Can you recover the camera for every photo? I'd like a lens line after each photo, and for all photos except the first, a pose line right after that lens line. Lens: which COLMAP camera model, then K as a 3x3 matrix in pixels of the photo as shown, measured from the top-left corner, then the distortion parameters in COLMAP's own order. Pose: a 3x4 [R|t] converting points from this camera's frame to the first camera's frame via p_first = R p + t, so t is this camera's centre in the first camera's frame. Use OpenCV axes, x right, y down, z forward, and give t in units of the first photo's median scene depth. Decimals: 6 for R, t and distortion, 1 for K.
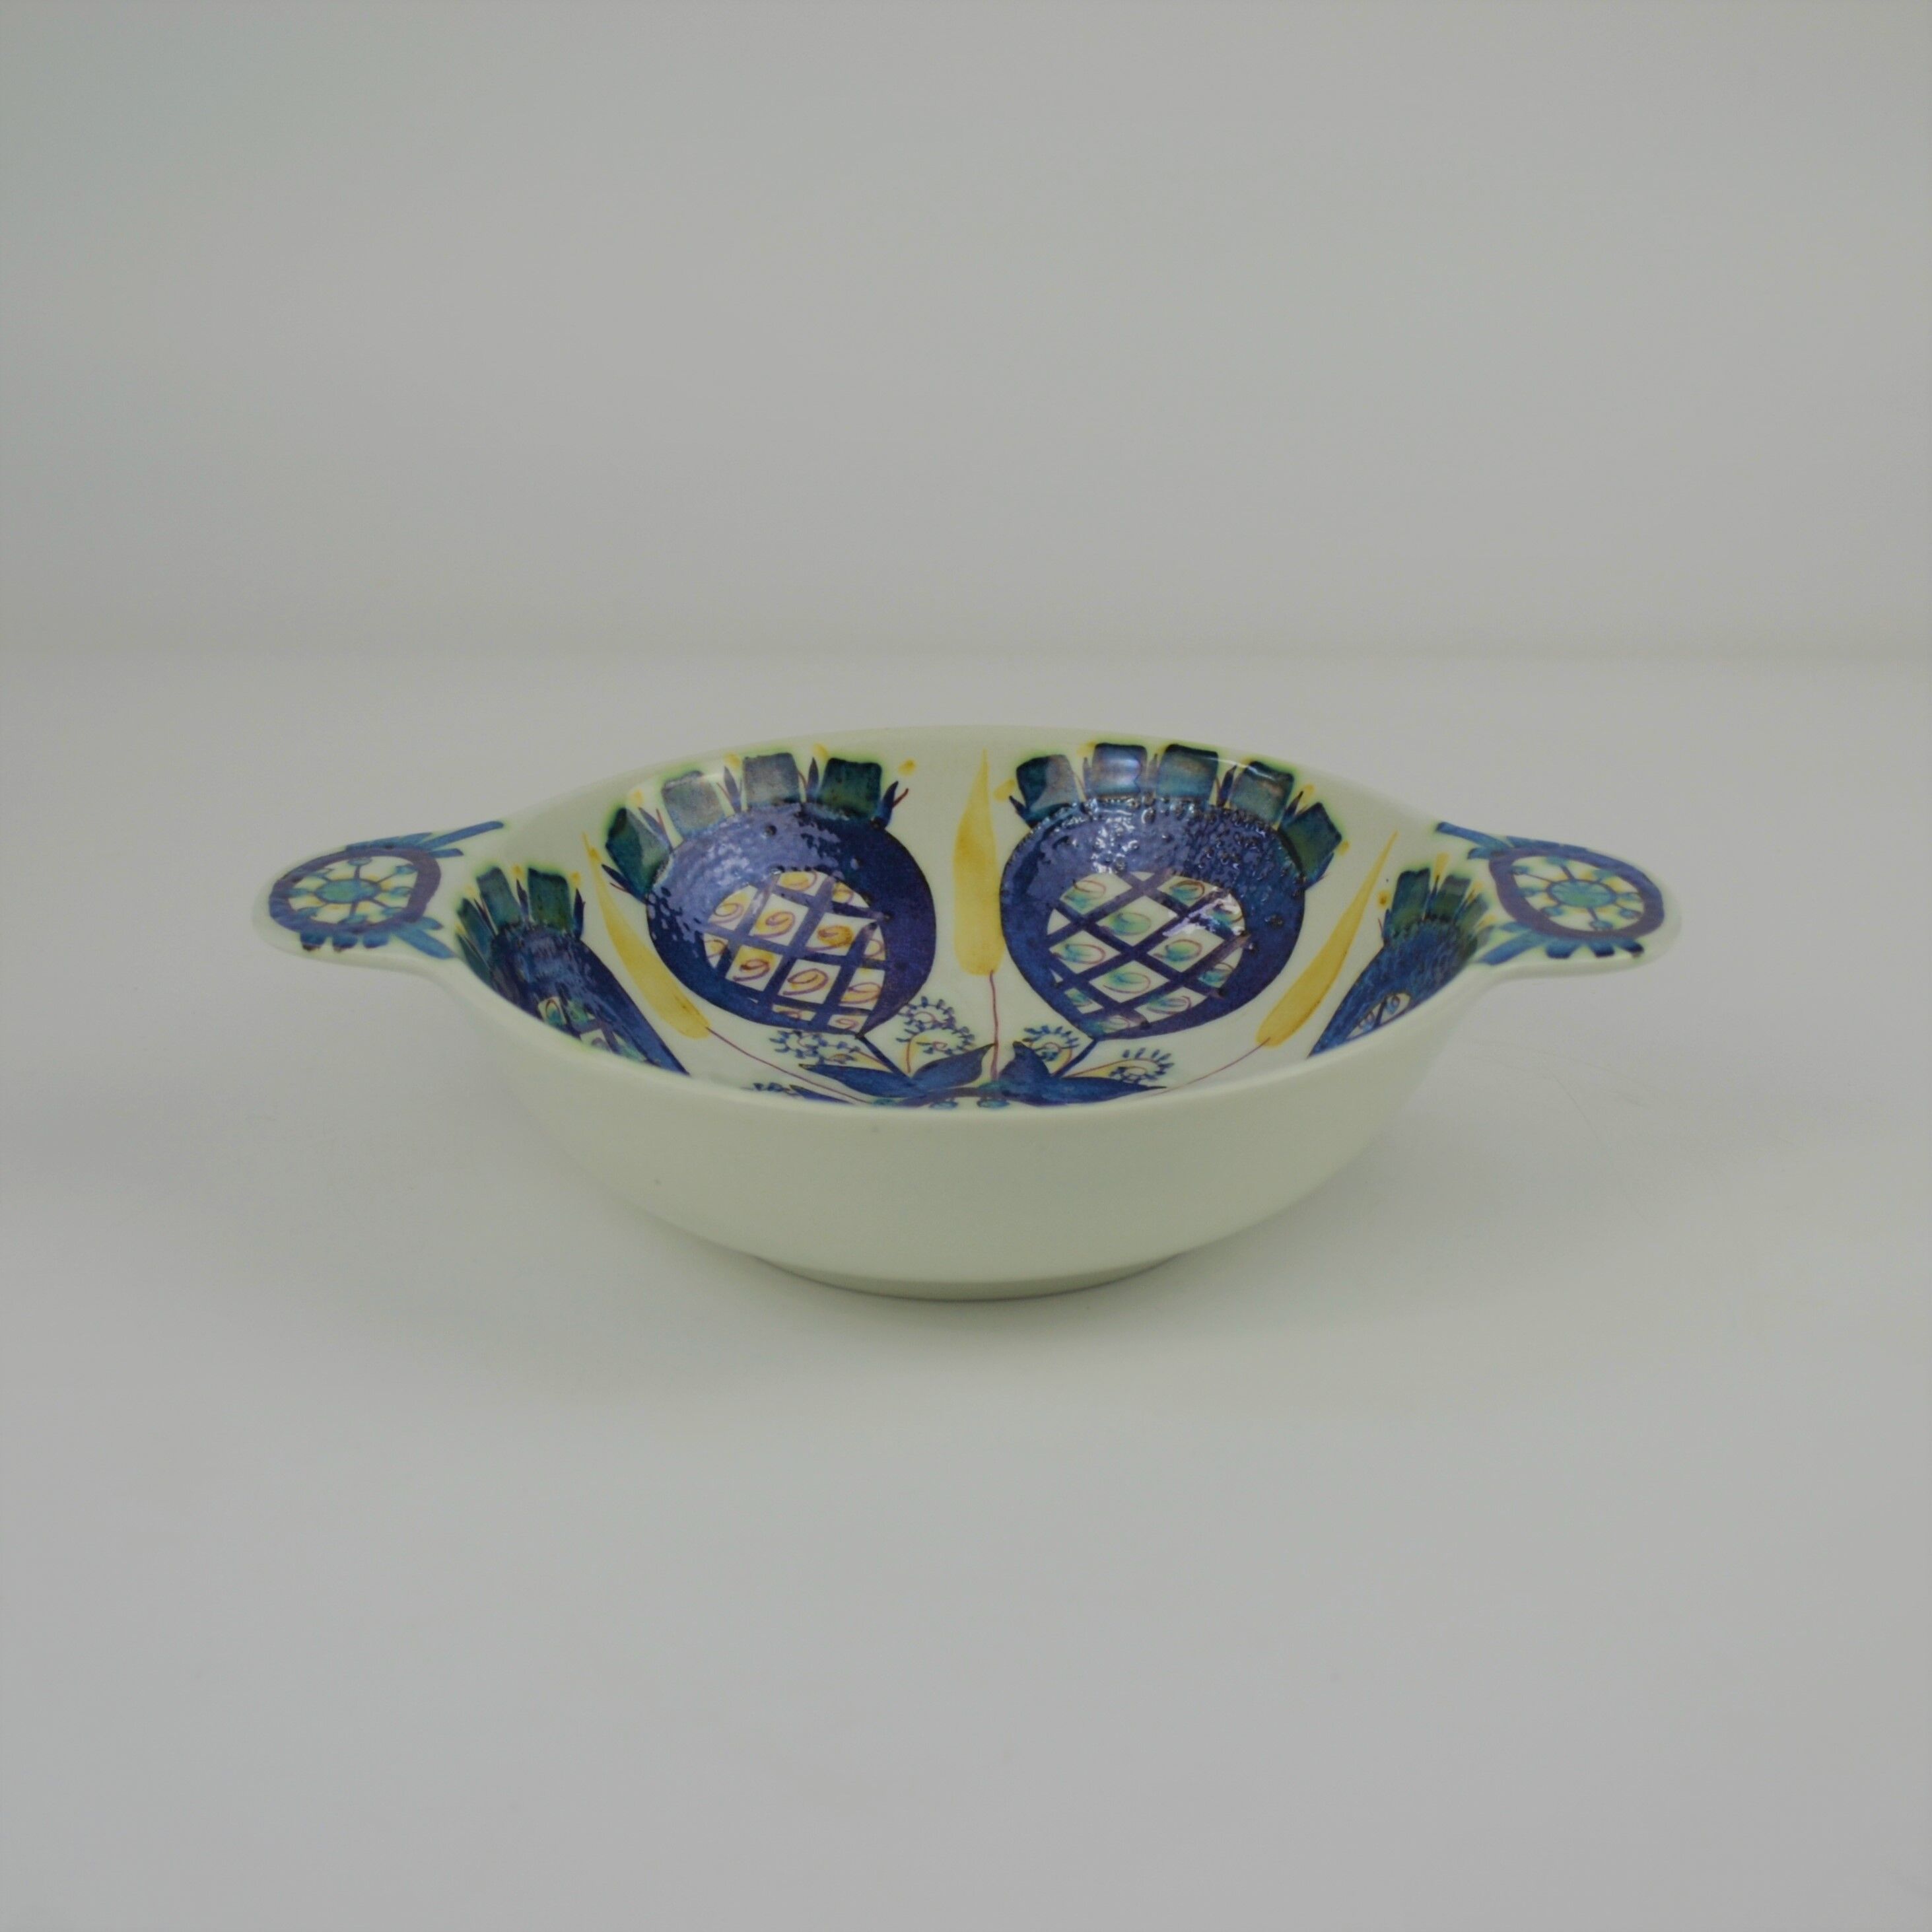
lens RADIAL K [[4510.1, 0, 966.4], [0, 4510.1, 966.5], [0, 0, 1]] dist [0.106270, 0.000000]
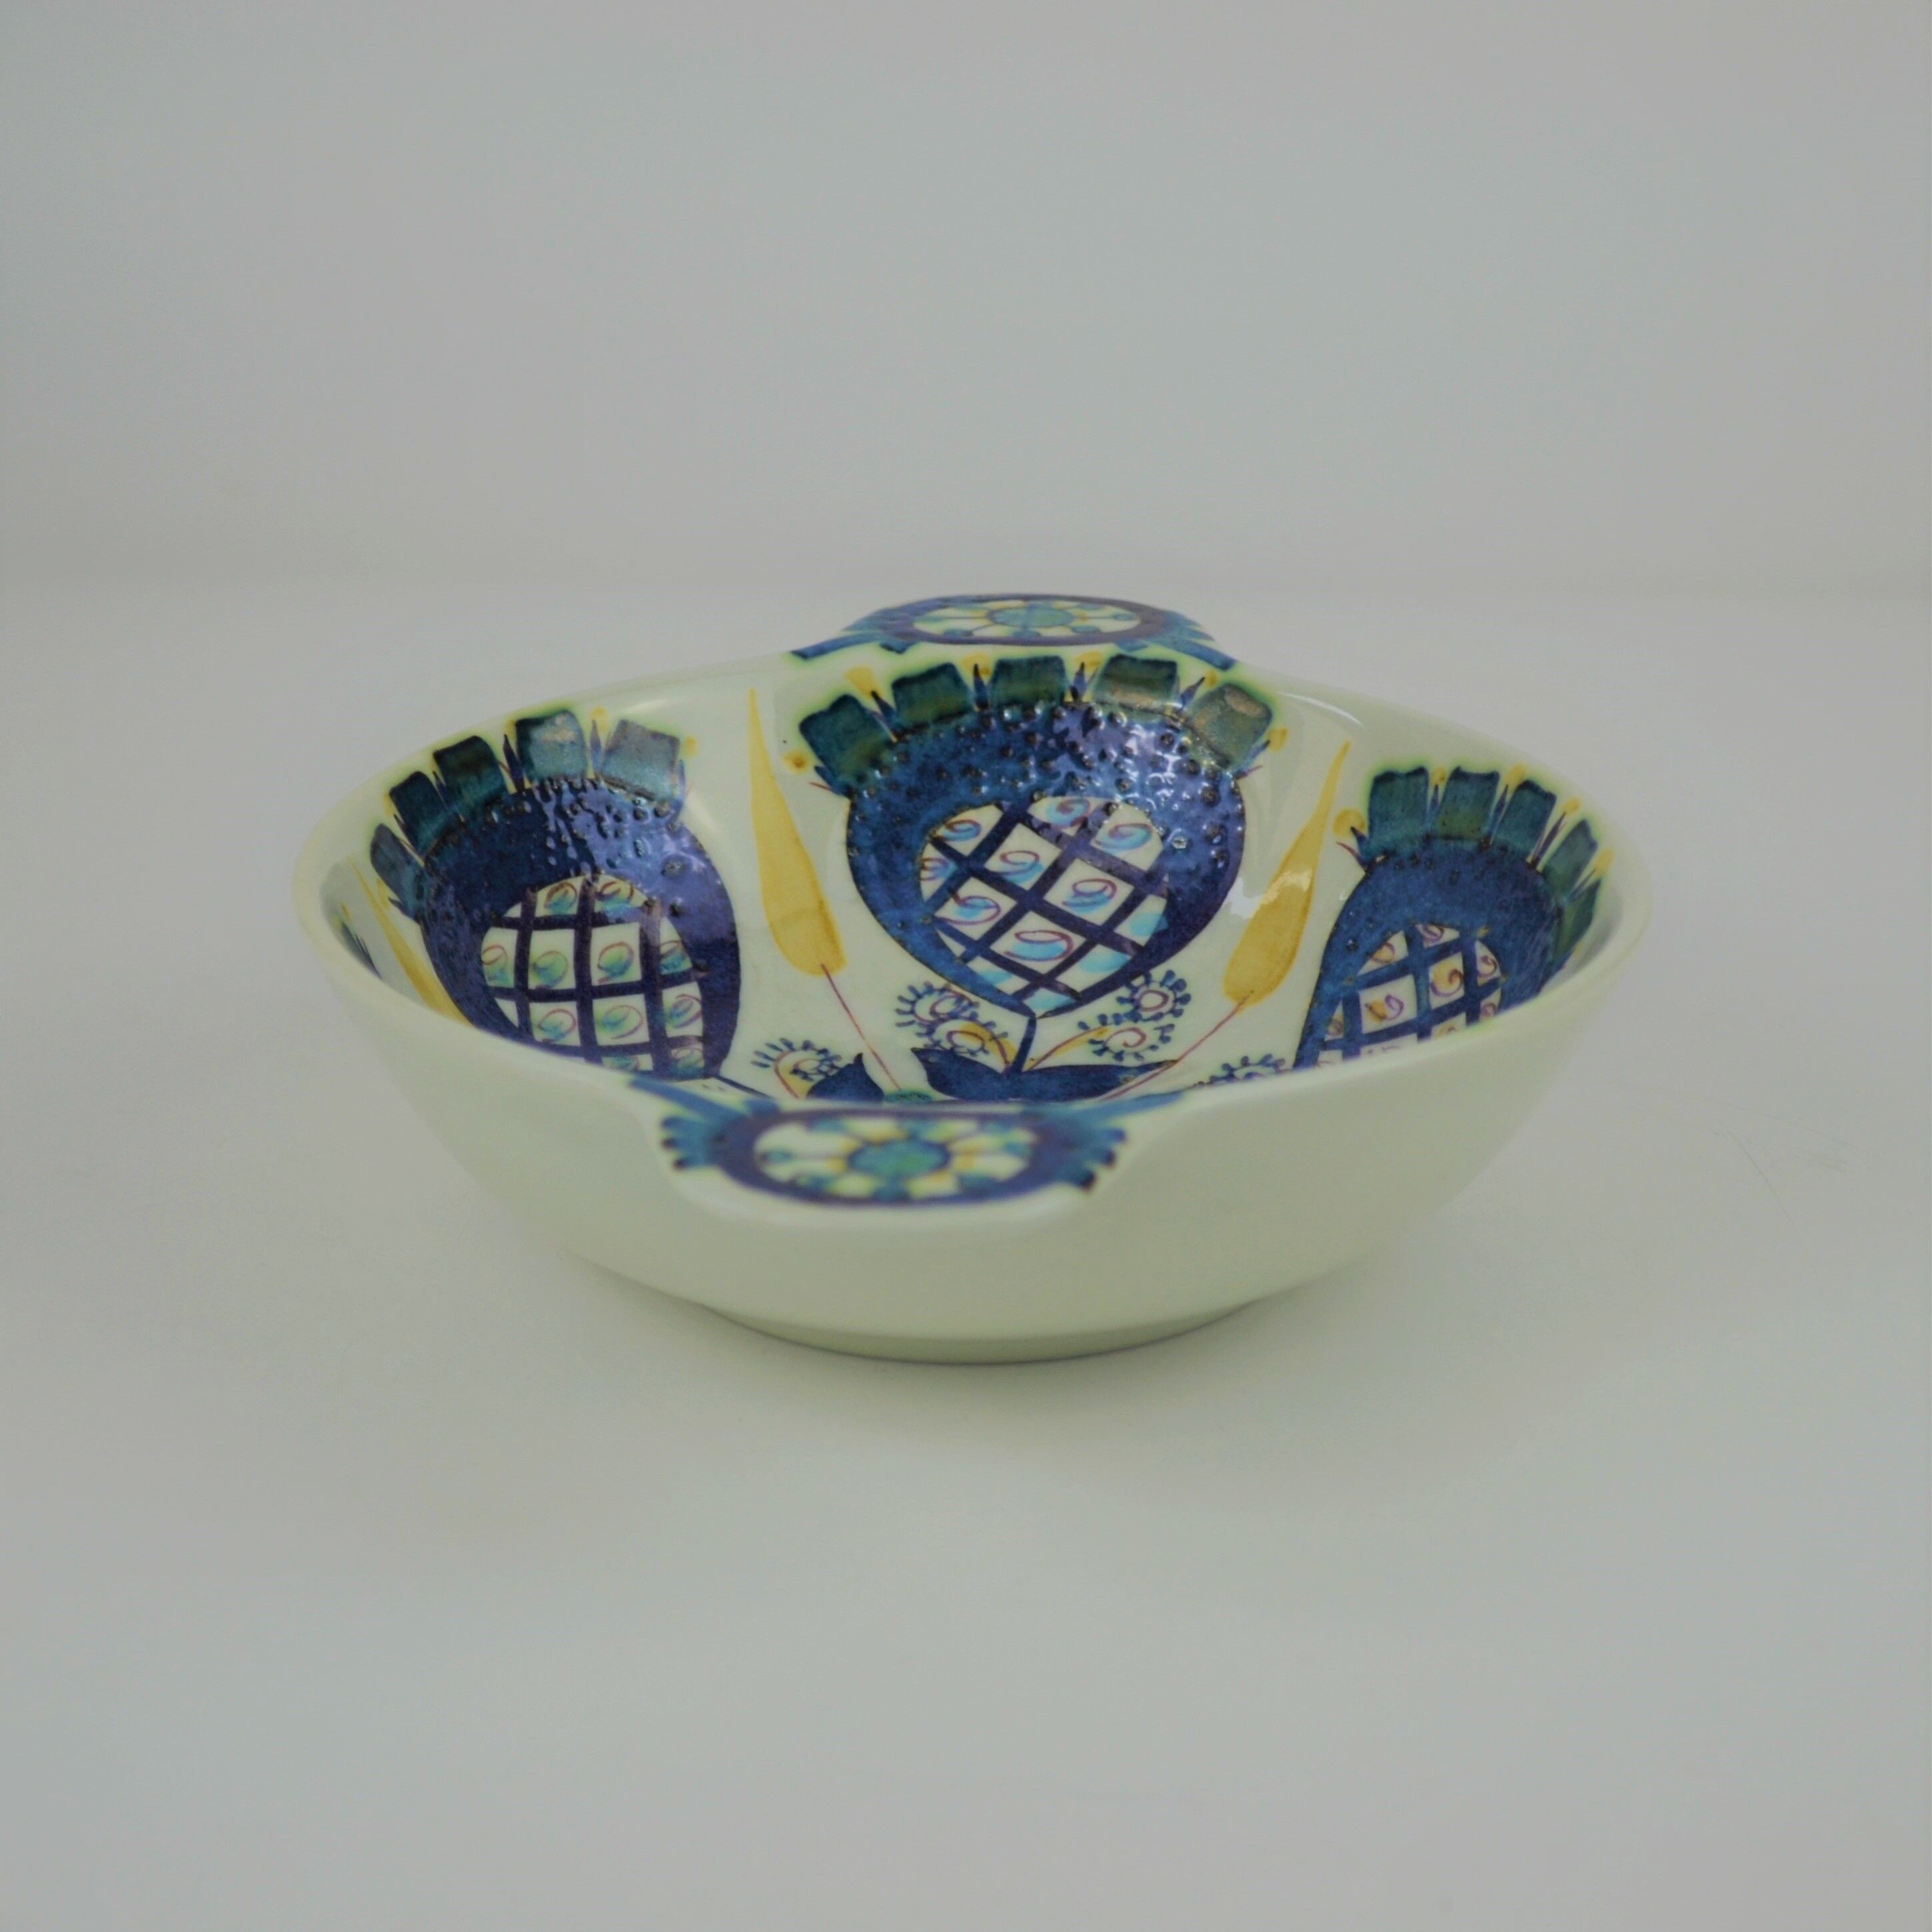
lens RADIAL K [[5641.0, 0, 968.2], [0, 5641.0, 967.8], [0, 0, 1]] dist [-0.056477, 0.000000]
pose [[0.067146, -0.357900, 0.931342, -0.859651], [0.370632, 0.875603, 0.309760, -0.282625], [-0.926350, 0.324386, 0.191443, 0.753324]]
